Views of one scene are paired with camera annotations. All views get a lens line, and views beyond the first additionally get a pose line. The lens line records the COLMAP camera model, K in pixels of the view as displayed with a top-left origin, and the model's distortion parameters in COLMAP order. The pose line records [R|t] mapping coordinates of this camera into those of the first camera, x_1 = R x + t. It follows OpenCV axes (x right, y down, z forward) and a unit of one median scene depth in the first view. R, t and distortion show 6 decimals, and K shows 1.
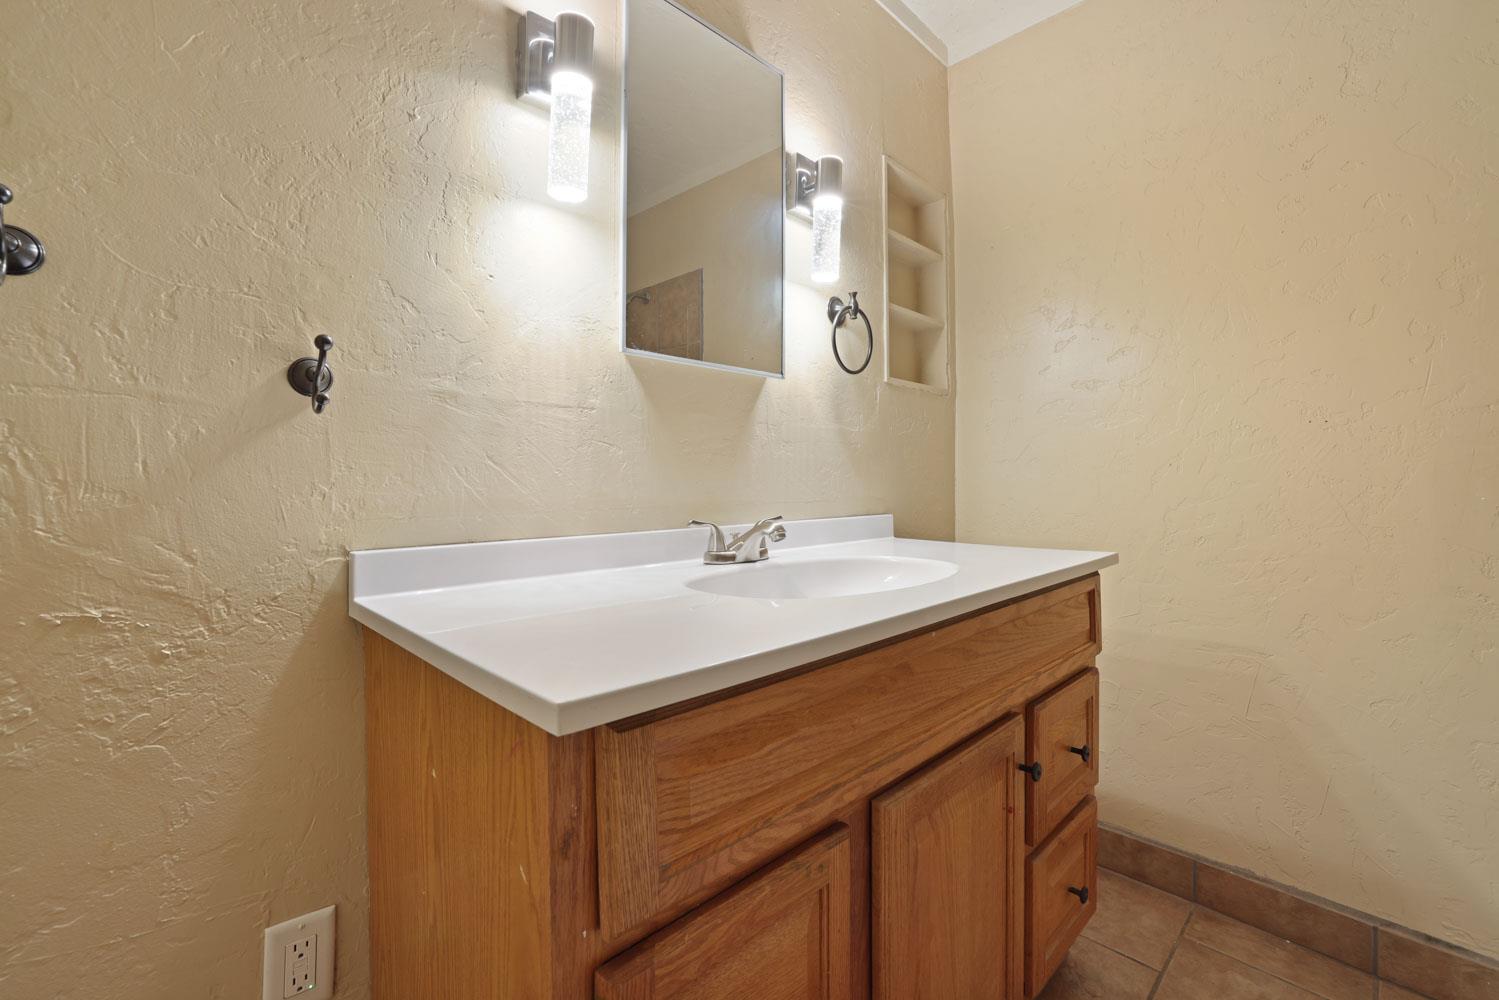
lens RADIAL K [[647.0, 0, 742.6], [0, 647.0, 485.7], [0, 0, 1]] dist [-0.029369, 0.004084]
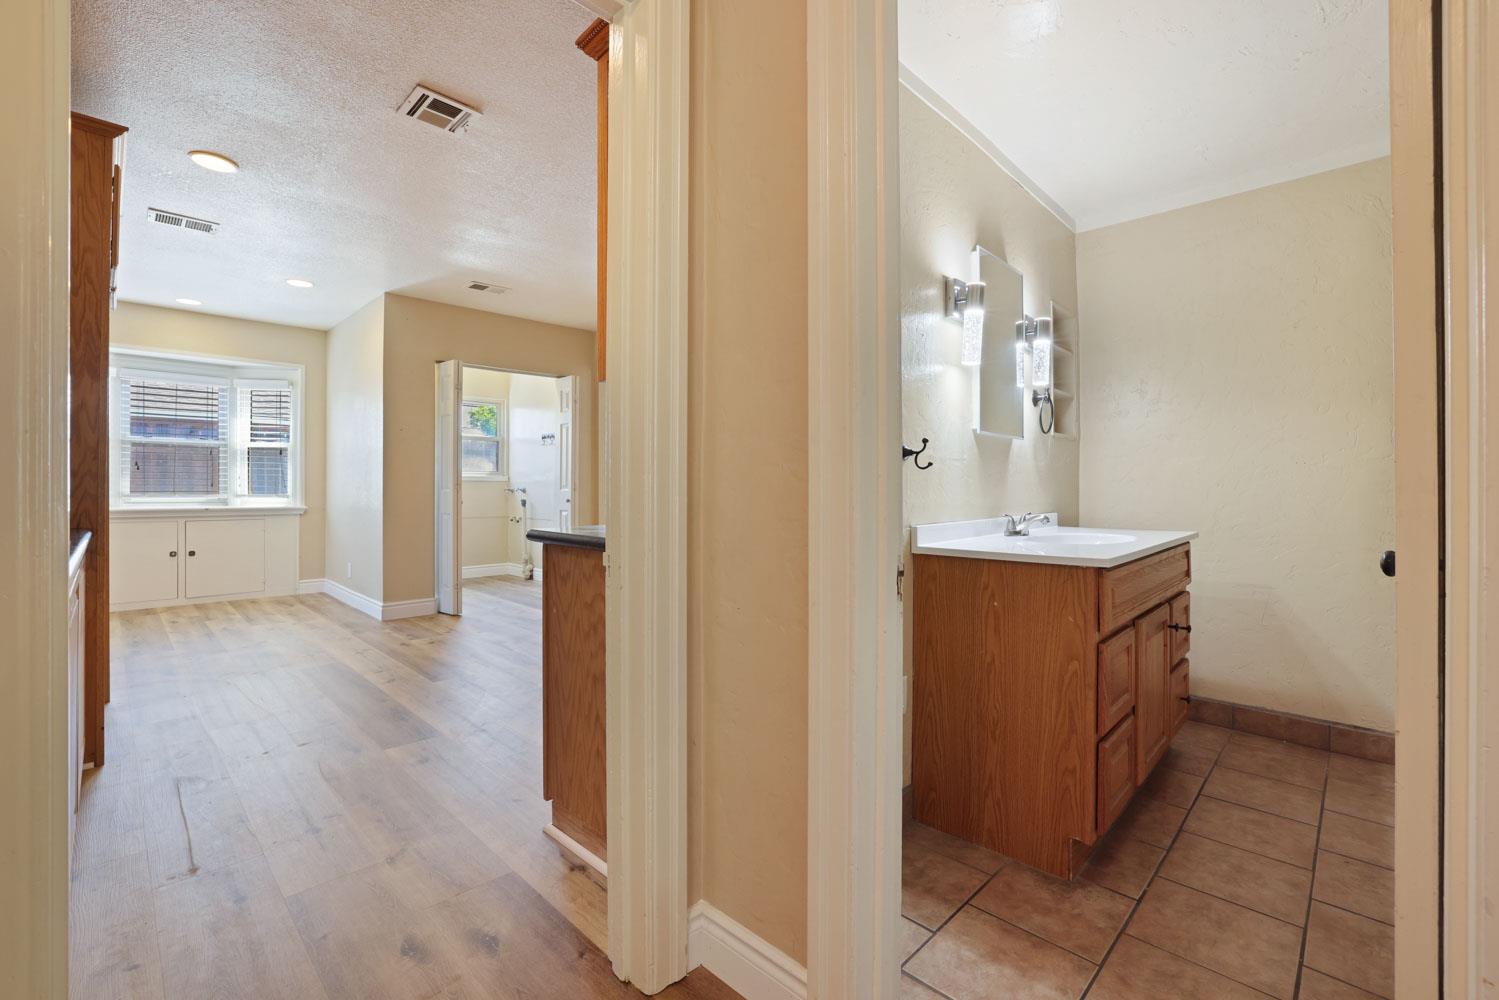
lens RADIAL K [[647.0, 0, 750.1], [0, 647.0, 492.8], [0, 0, 1]] dist [-0.029369, 0.004084]
pose [[0.999473, 0.001931, 0.032398, -0.826614], [-0.001973, 0.999997, 0.001263, -0.011626], [-0.032396, -0.001327, 0.999474, -0.875471]]
